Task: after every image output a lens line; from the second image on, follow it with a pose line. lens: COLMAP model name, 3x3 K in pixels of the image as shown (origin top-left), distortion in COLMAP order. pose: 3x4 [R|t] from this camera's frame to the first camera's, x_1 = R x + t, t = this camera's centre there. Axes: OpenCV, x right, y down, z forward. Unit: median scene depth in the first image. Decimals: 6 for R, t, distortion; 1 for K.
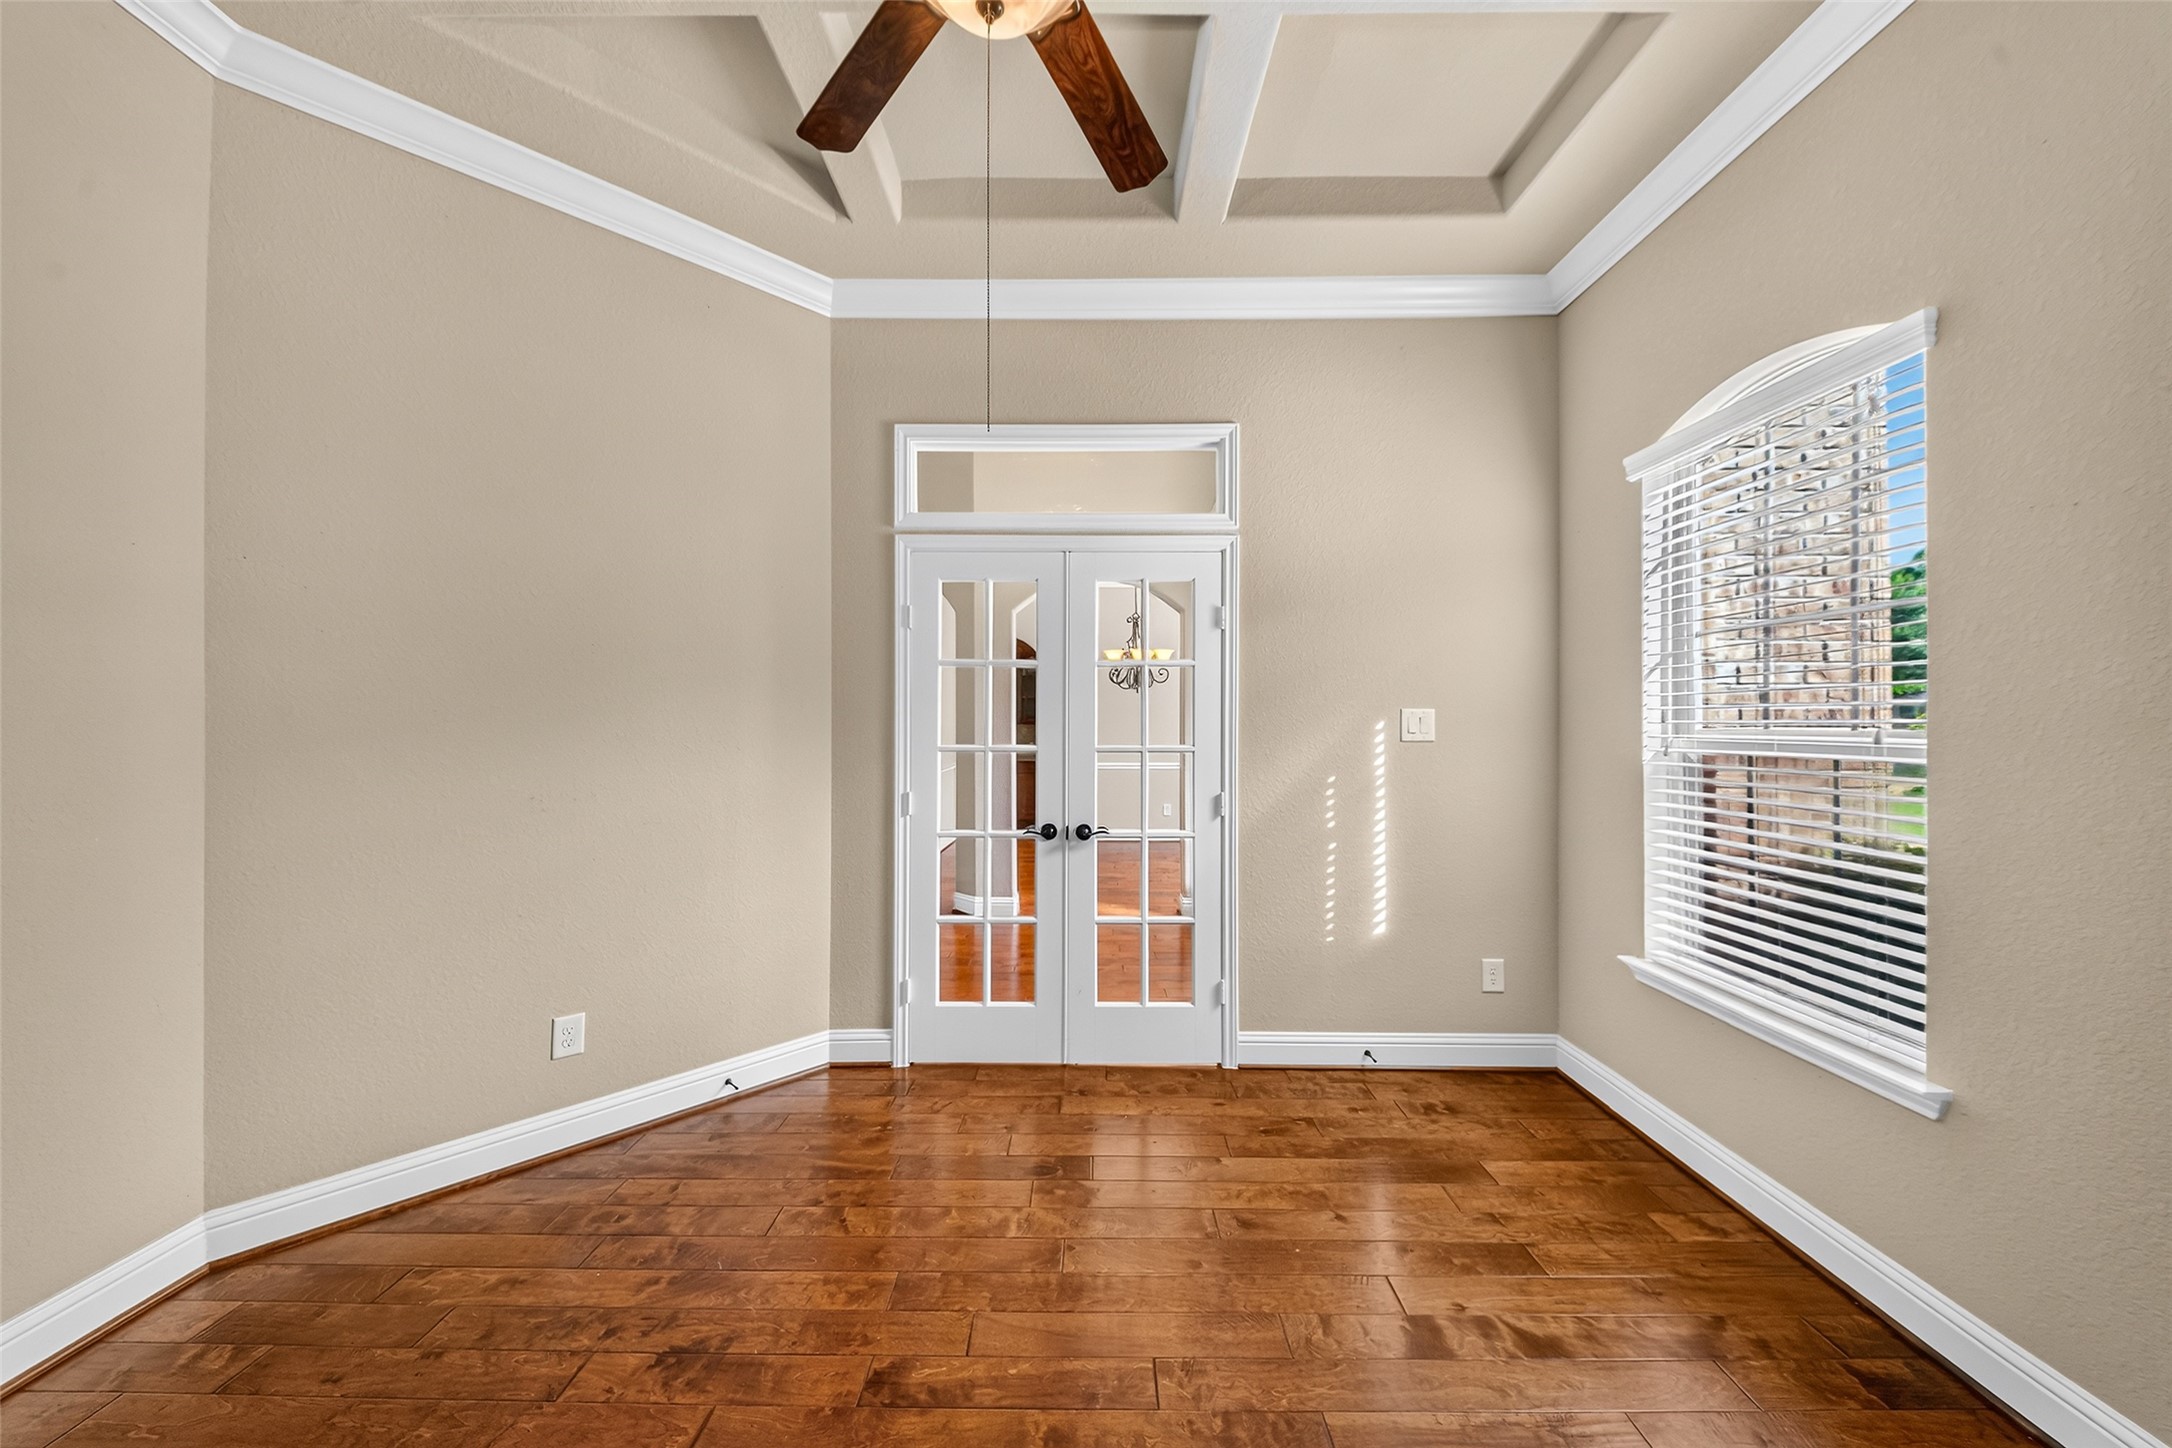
lens RADIAL K [[909.4, 0, 1086.0], [0, 909.4, 724.0], [0, 0, 1]] dist [0.000614, -0.000056]
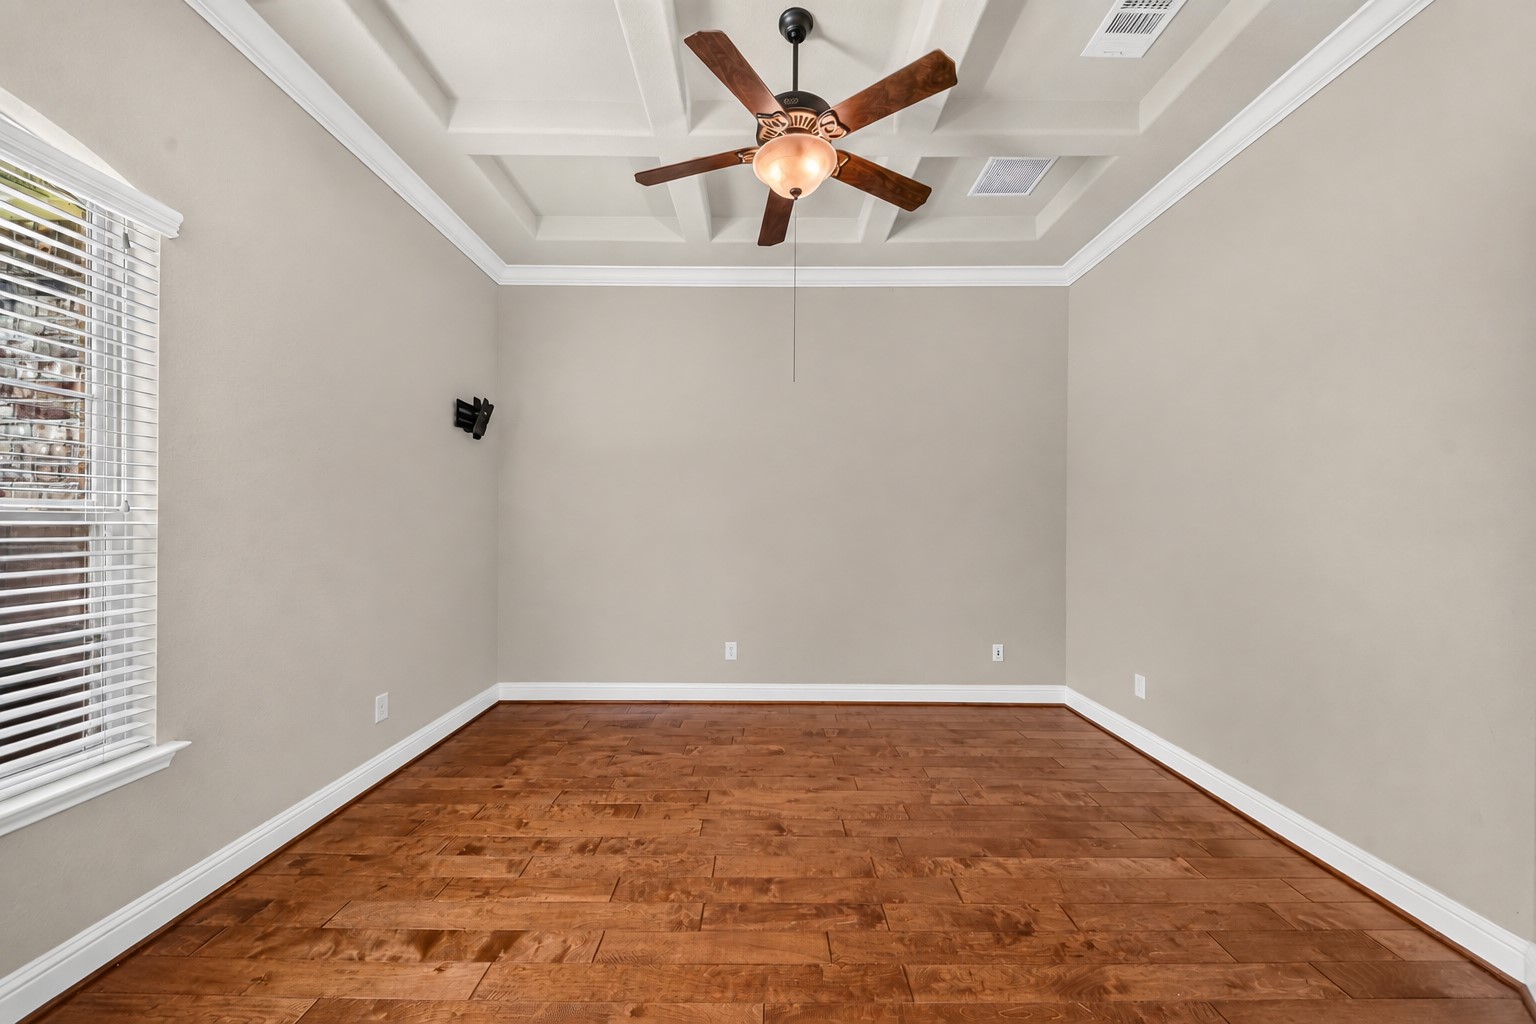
lens RADIAL K [[643.1, 0, 768.0], [0, 643.1, 512.0], [0, 0, 1]] dist [0.000614, -0.000056]
pose [[-0.999963, -0.008629, -0.000162, -0.031118], [-0.008627, 0.999941, -0.006613, 0.023754], [0.000219, -0.006612, -0.999978, 2.063204]]
